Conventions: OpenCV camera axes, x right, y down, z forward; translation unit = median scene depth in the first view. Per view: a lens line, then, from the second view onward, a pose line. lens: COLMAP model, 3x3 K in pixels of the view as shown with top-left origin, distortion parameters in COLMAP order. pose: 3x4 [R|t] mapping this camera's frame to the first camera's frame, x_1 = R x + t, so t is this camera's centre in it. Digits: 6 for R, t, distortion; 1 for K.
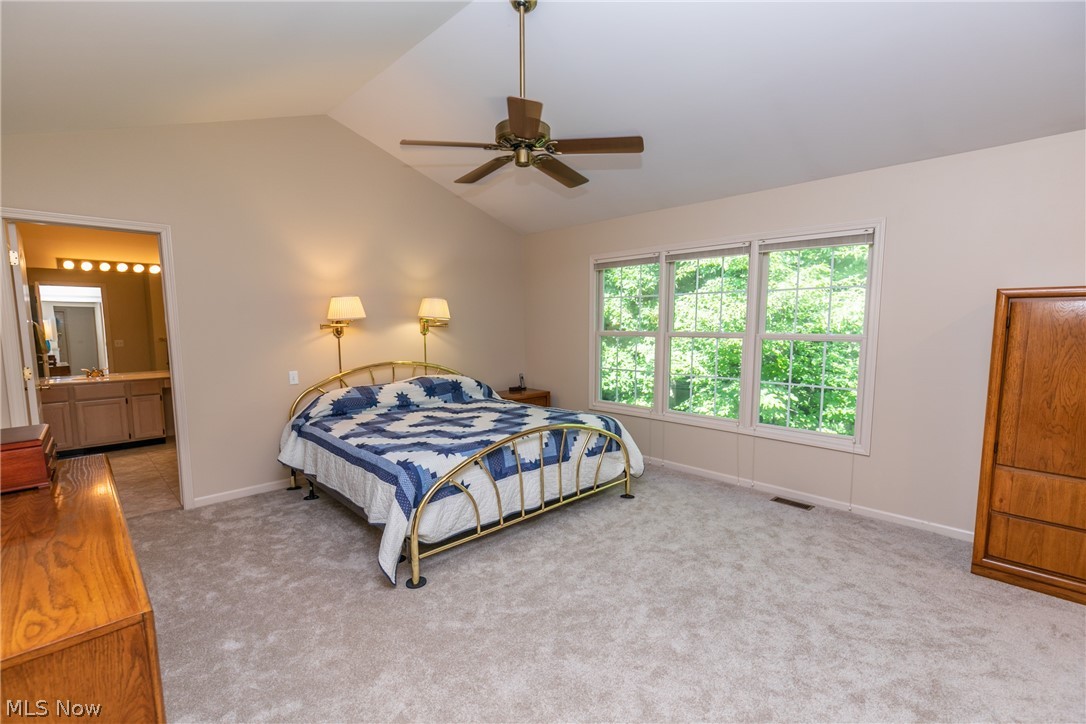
lens RADIAL K [[481.6, 0, 543.8], [0, 481.6, 362.1], [0, 0, 1]] dist [0.001424, -0.000528]
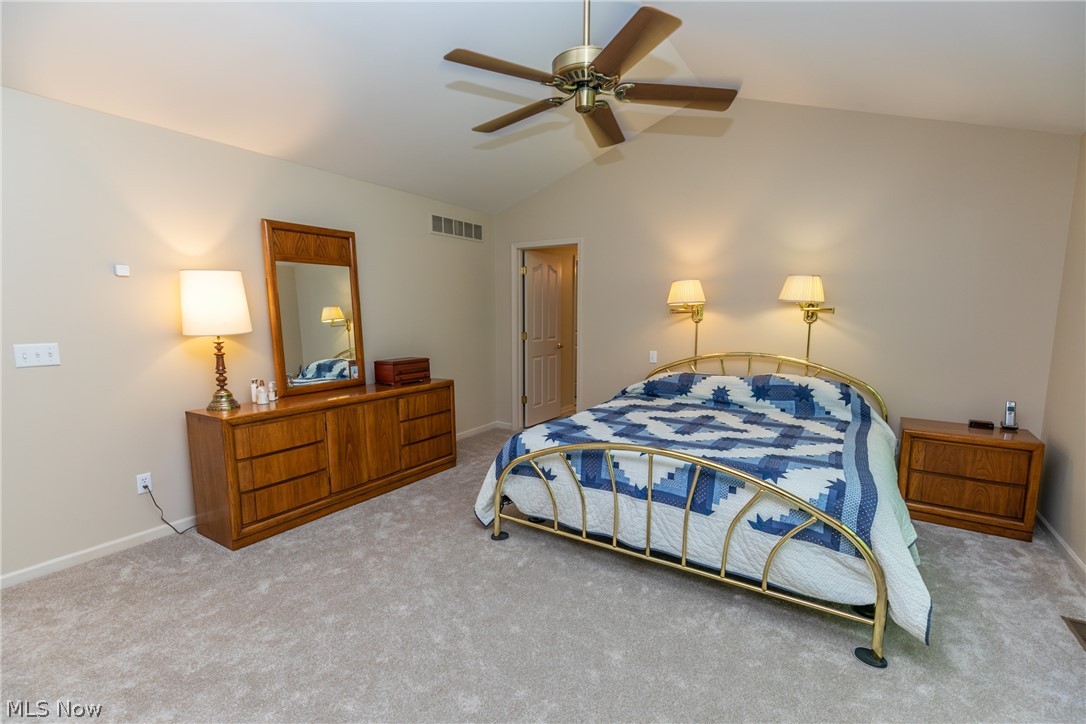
lens RADIAL K [[481.6, 0, 544.0], [0, 481.6, 361.6], [0, 0, 1]] dist [0.001424, -0.000528]
pose [[0.235365, 0.107953, -0.965893, 0.622717], [-0.081031, 0.992532, 0.091185, -0.048041], [0.968523, 0.056806, 0.242355, 0.614917]]
